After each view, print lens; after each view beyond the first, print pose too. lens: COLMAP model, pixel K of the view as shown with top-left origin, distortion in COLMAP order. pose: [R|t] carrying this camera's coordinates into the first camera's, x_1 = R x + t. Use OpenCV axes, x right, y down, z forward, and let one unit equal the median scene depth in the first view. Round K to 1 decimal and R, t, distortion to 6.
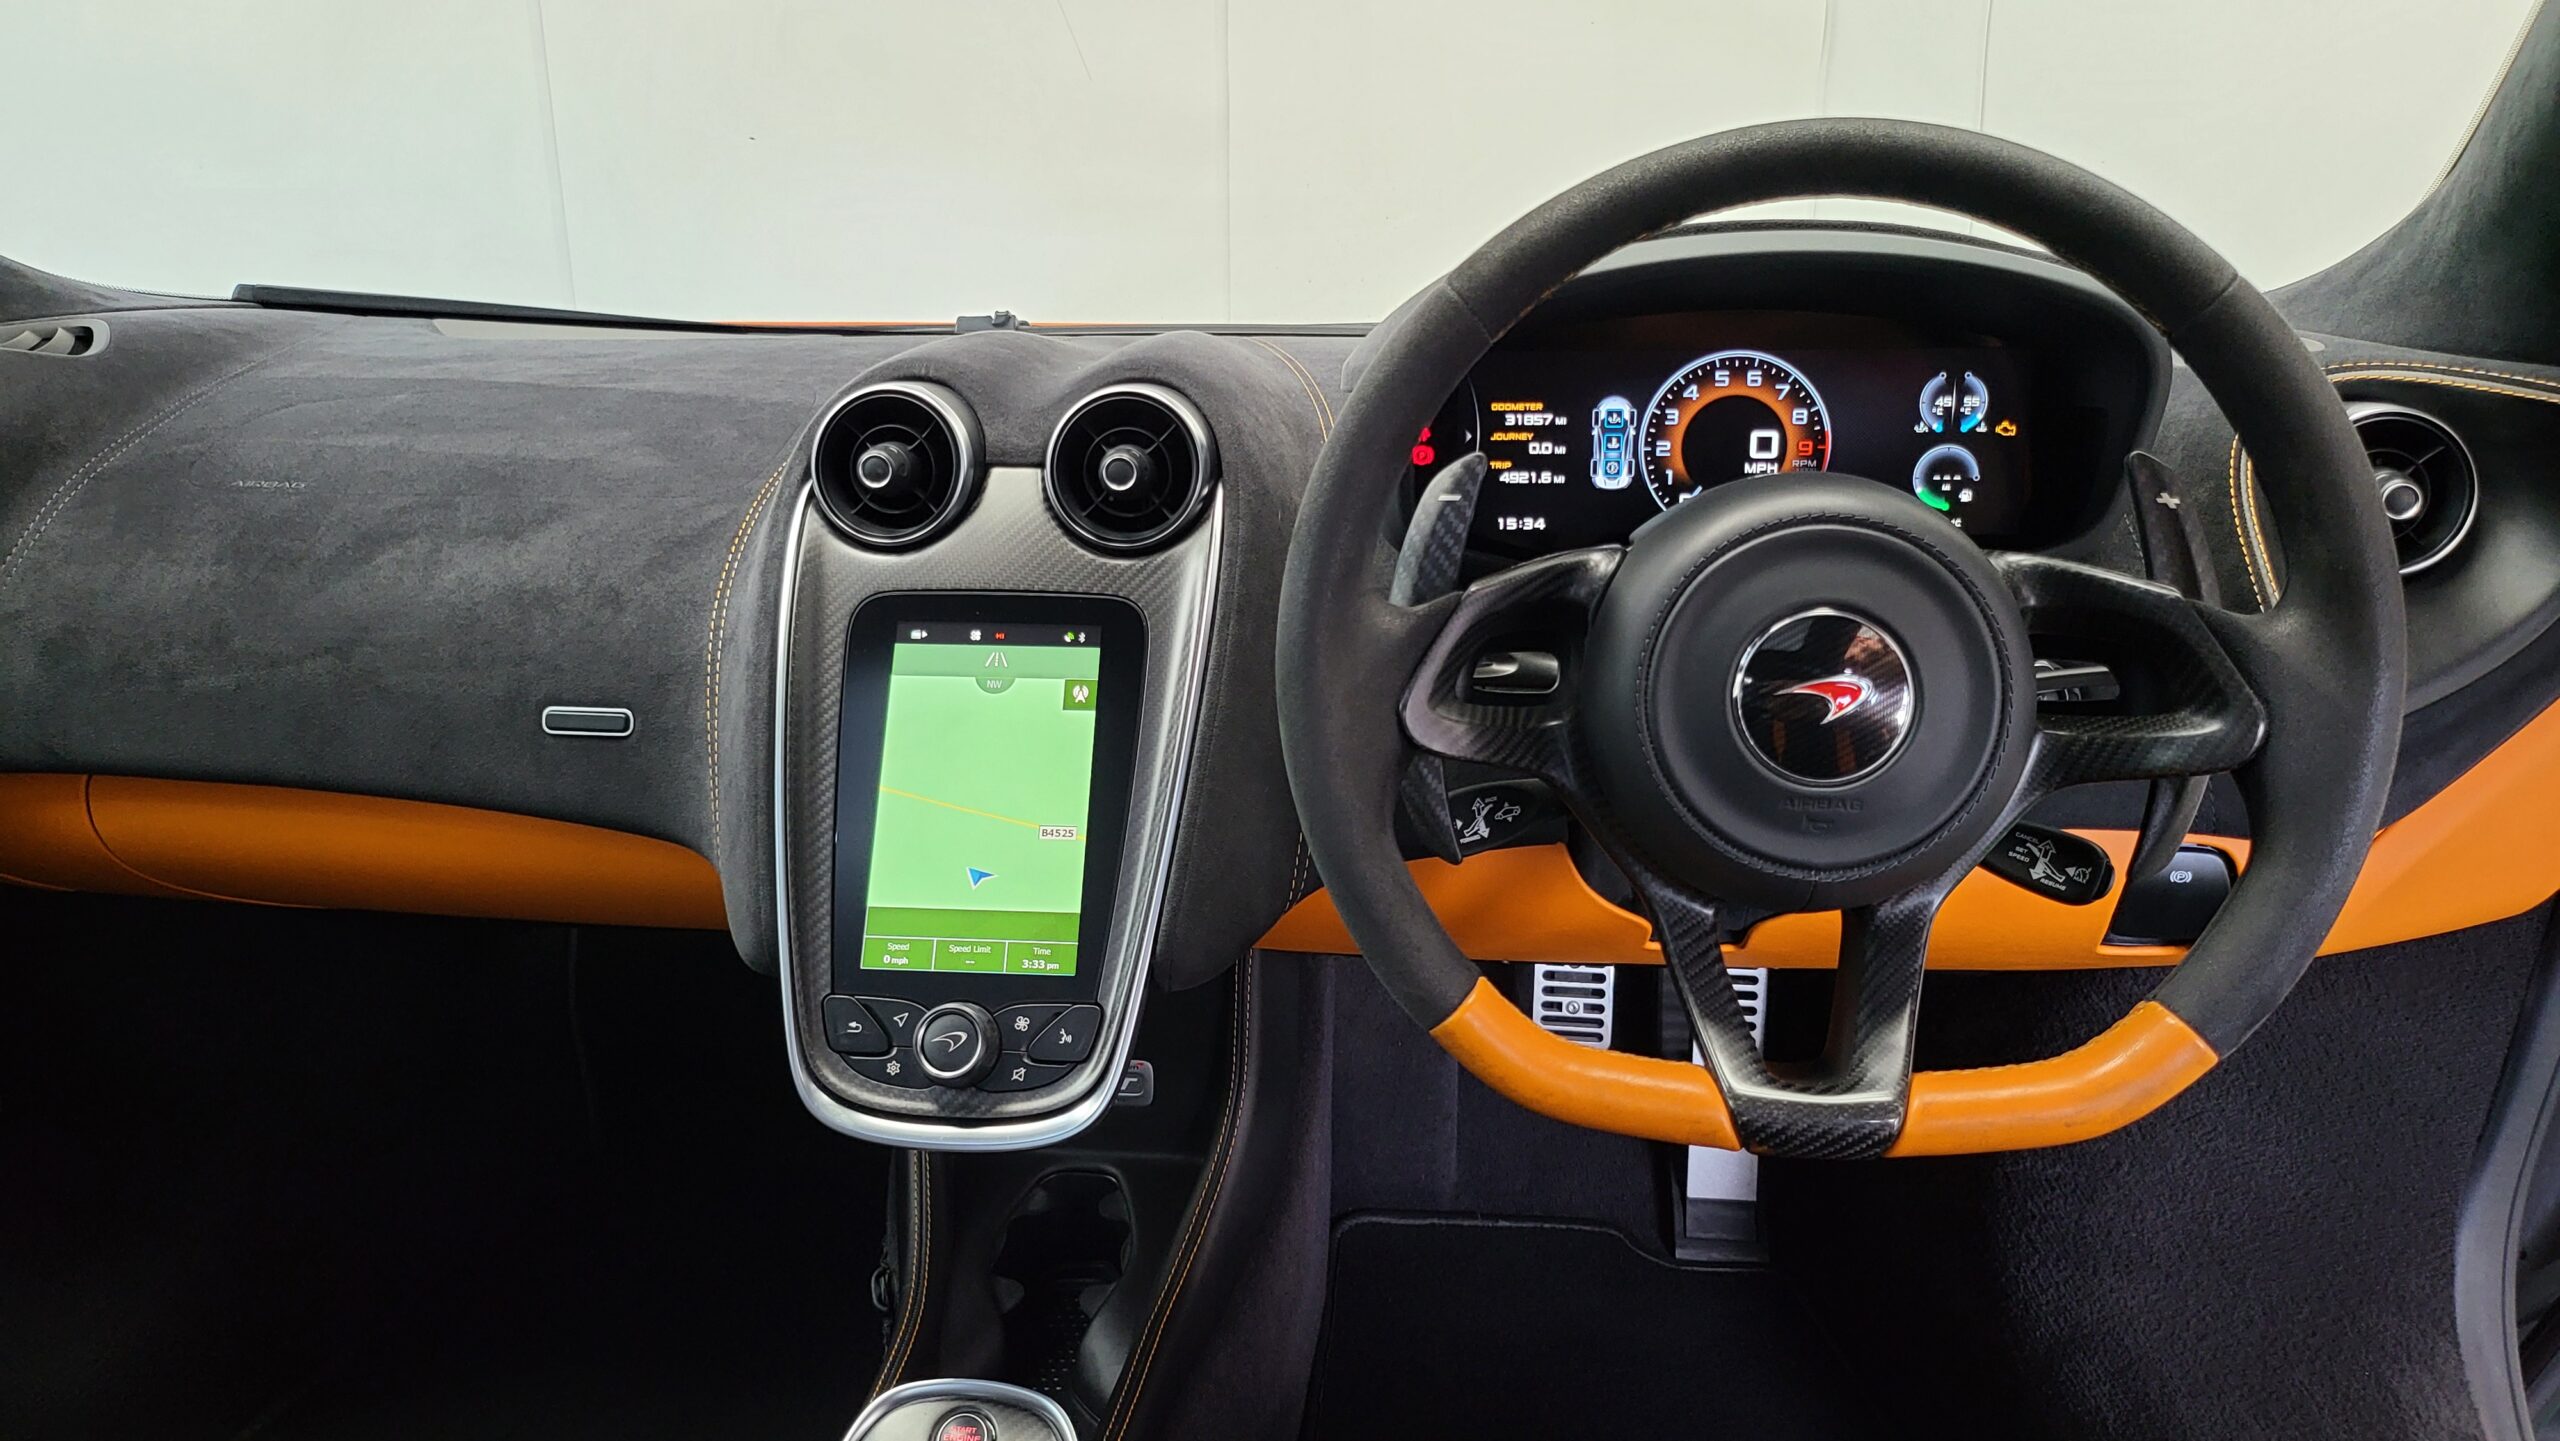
lens RADIAL K [[1790.5, 0, 1269.3], [0, 1790.5, 707.9], [0, 0, 1]] dist [0.035933, -0.033350]
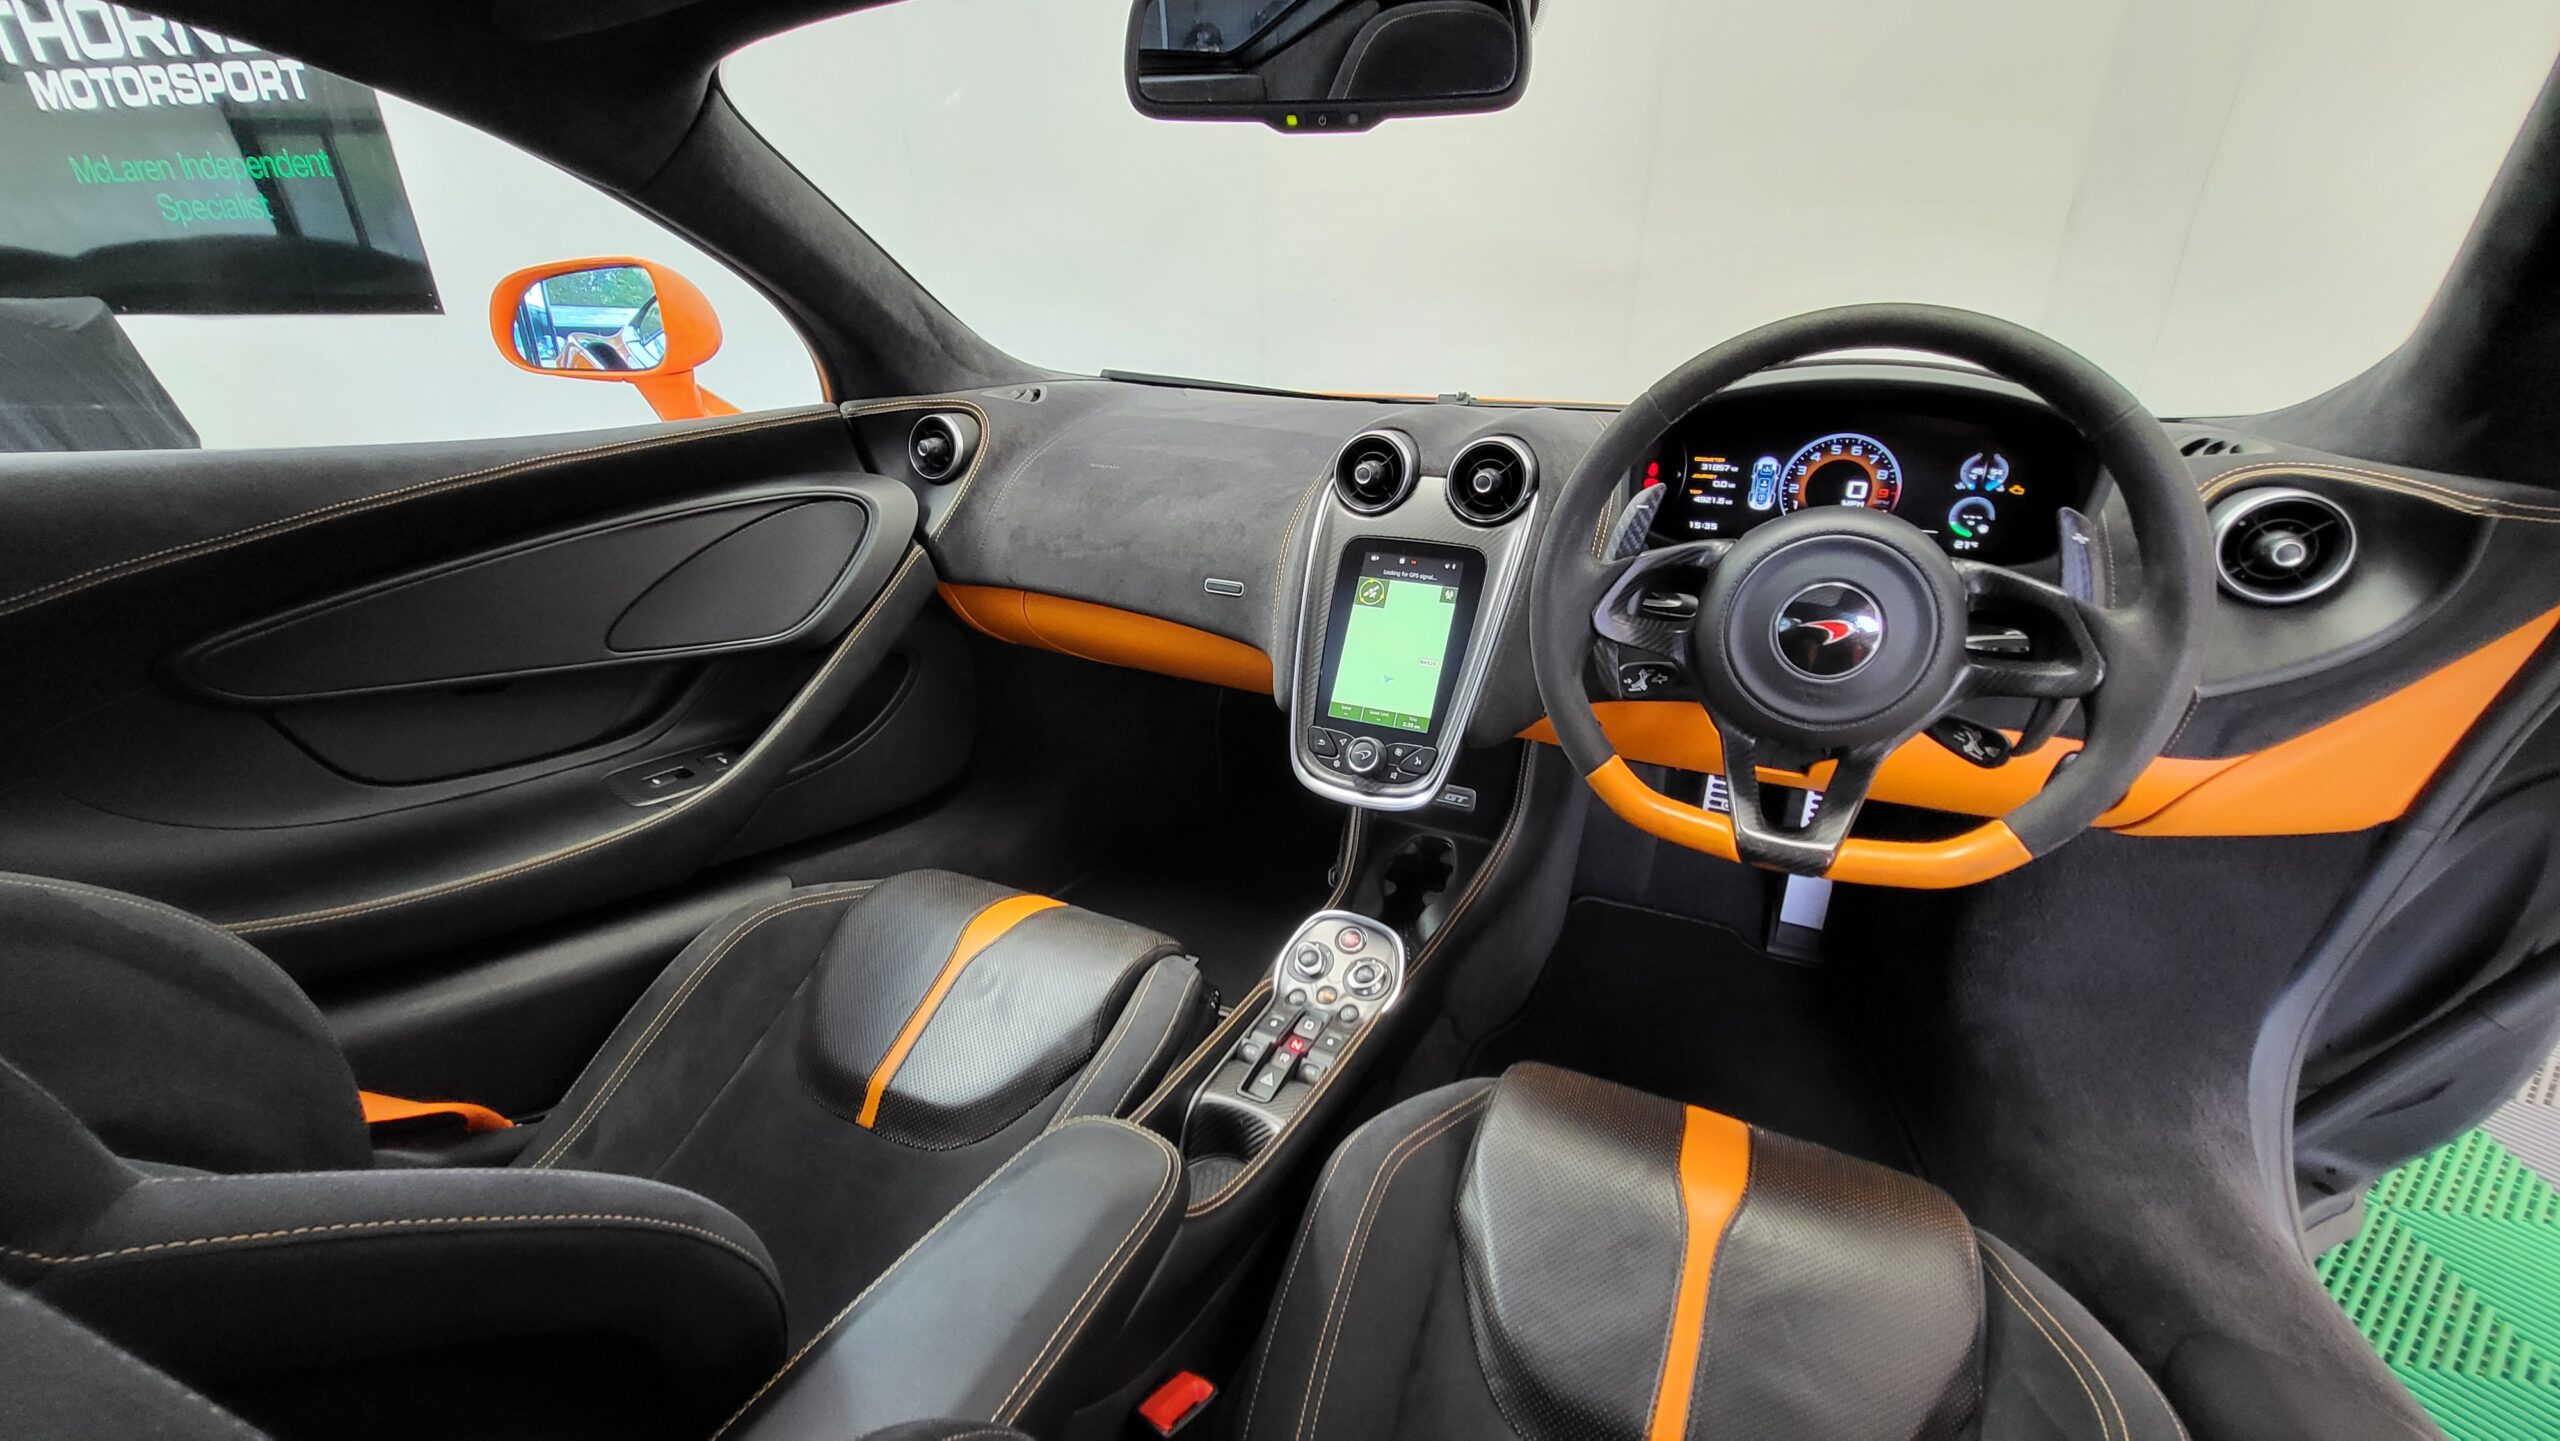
lens RADIAL K [[1000.0, 0, 1282.3], [0, 1000.0, 738.9], [0, 0, 1]] dist [-0.002583, -0.001729]
pose [[0.938468, 0.141347, -0.315117, 0.091274], [-0.101517, 0.985005, 0.139494, 0.012769], [0.330109, -0.098920, 0.938745, -0.117542]]
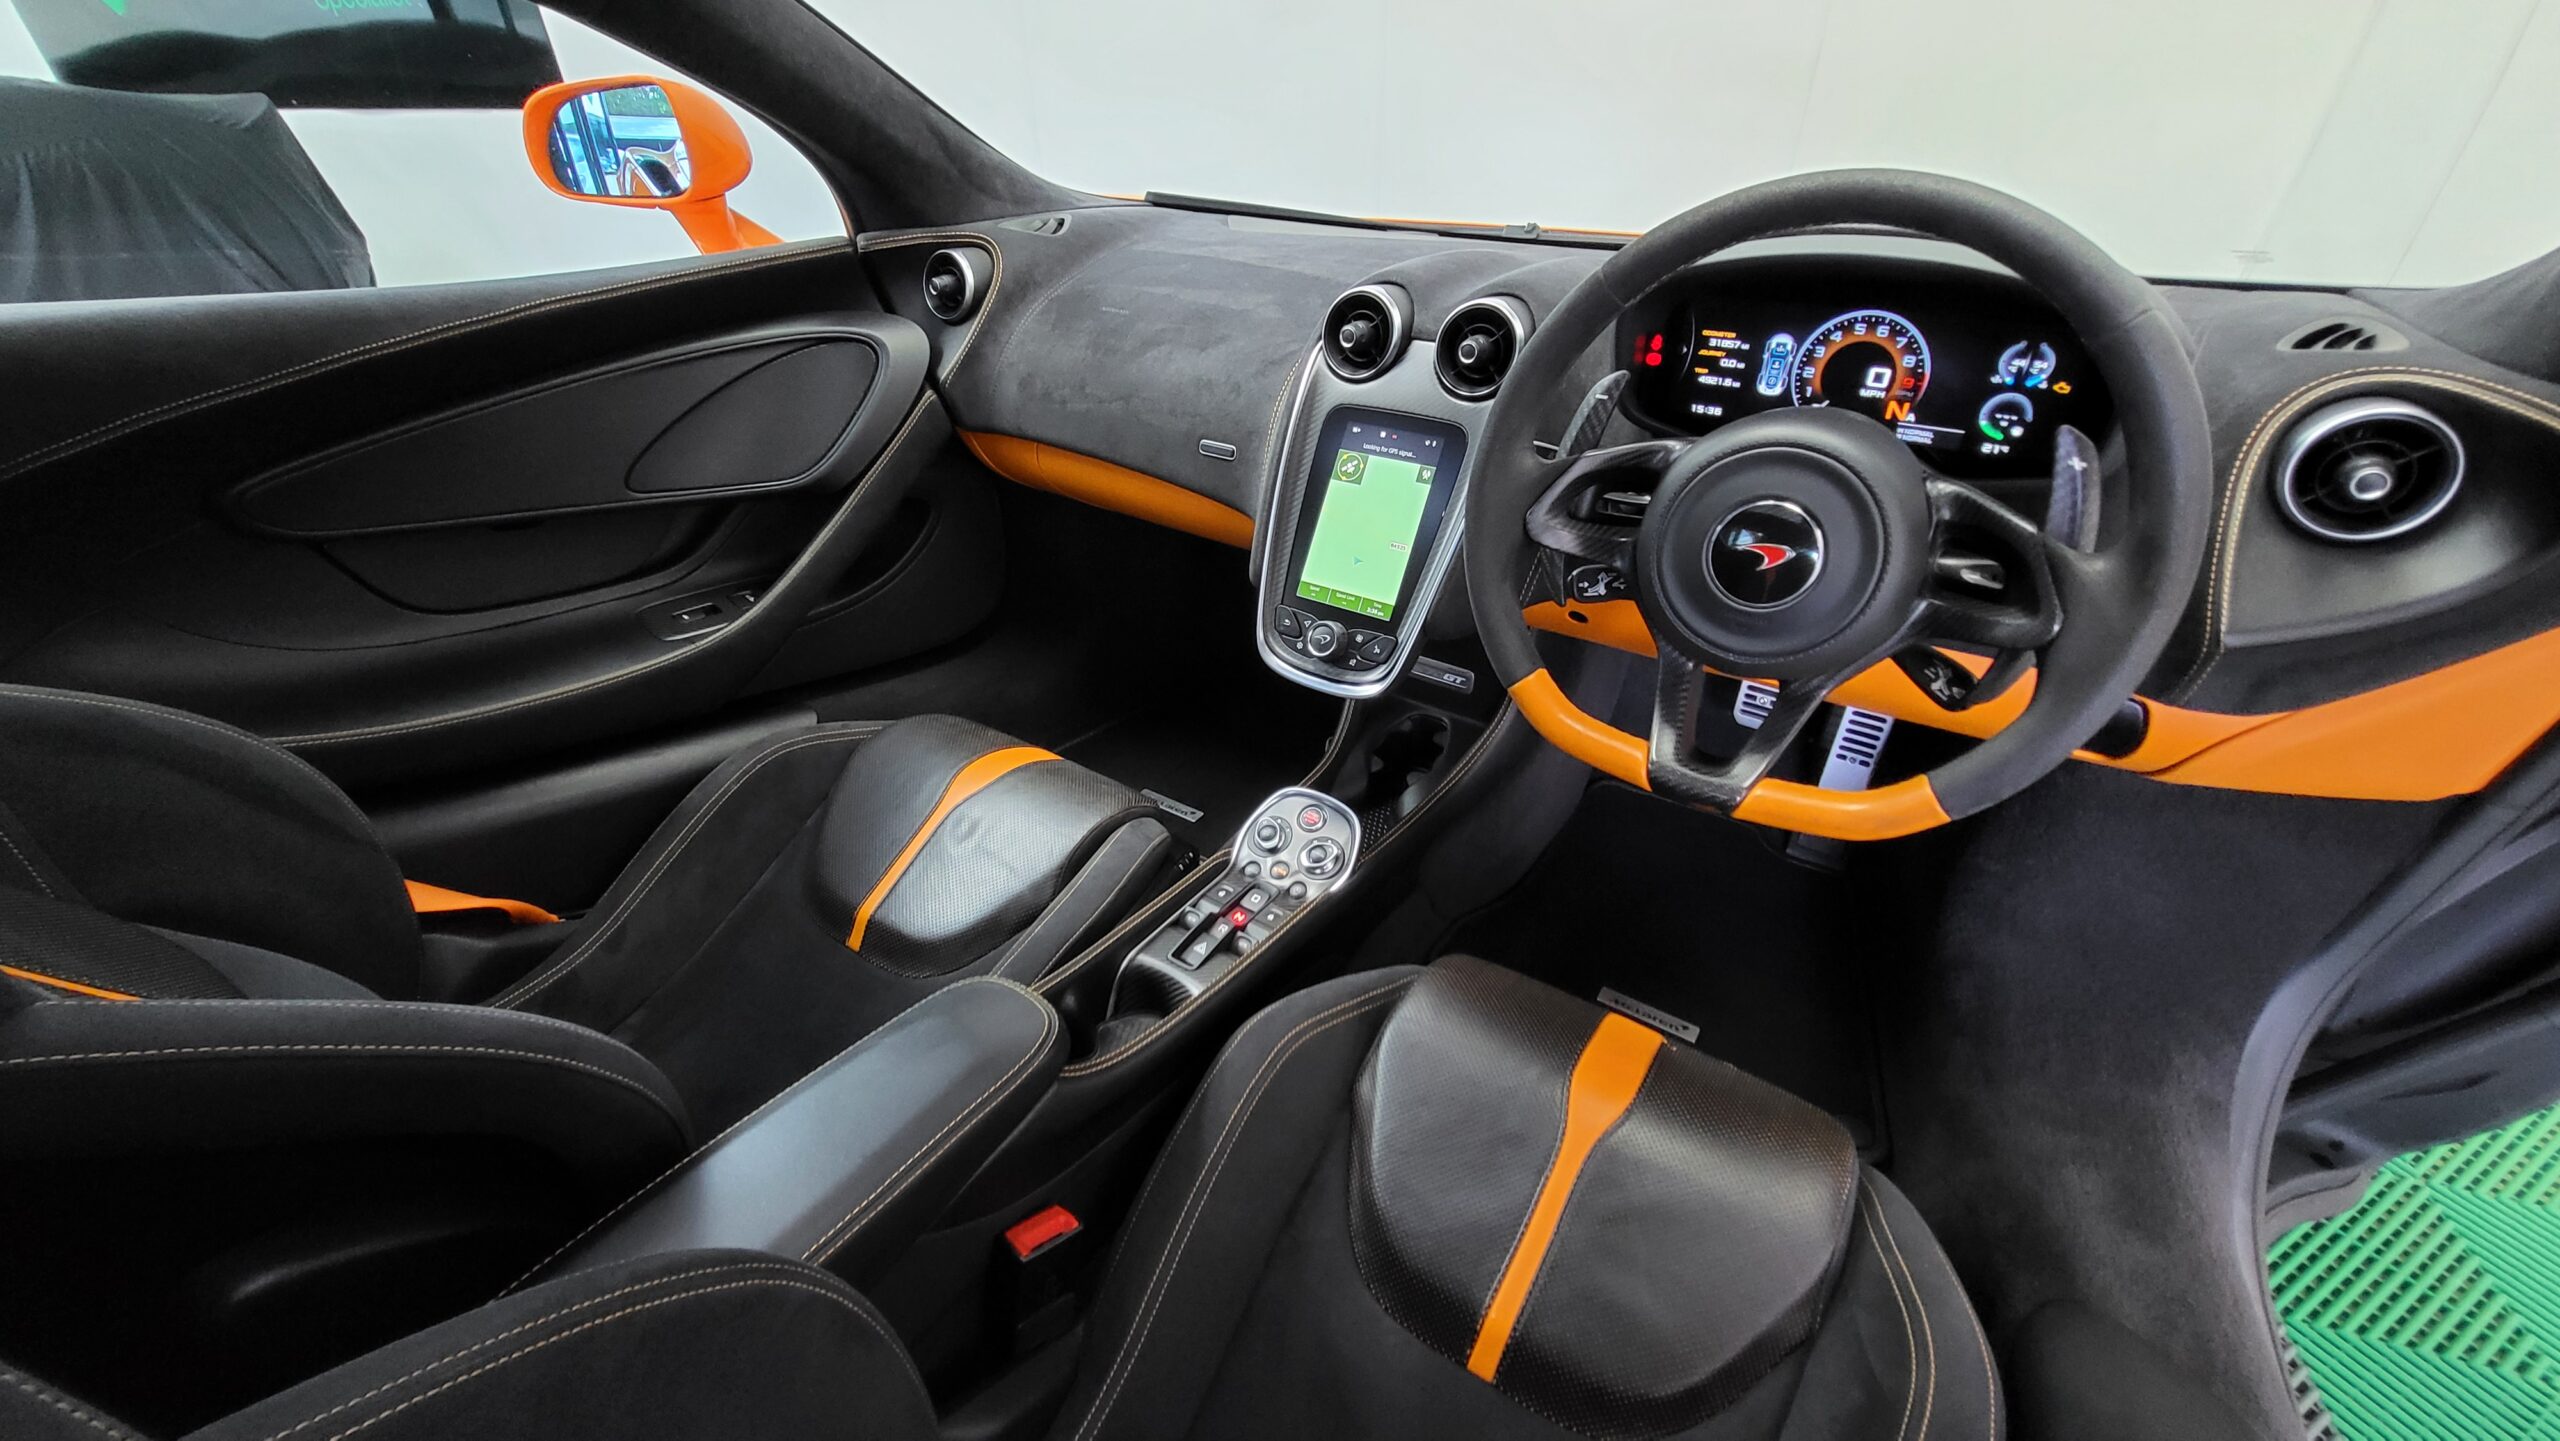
lens RADIAL K [[1000.0, 0, 1285.1], [0, 1000.0, 736.8], [0, 0, 1]] dist [-0.002583, -0.001729]
pose [[0.882005, 0.258716, -0.393870, 0.242566], [-0.134231, 0.939121, 0.316280, -0.060262], [0.451719, -0.226091, 0.863037, -0.031471]]
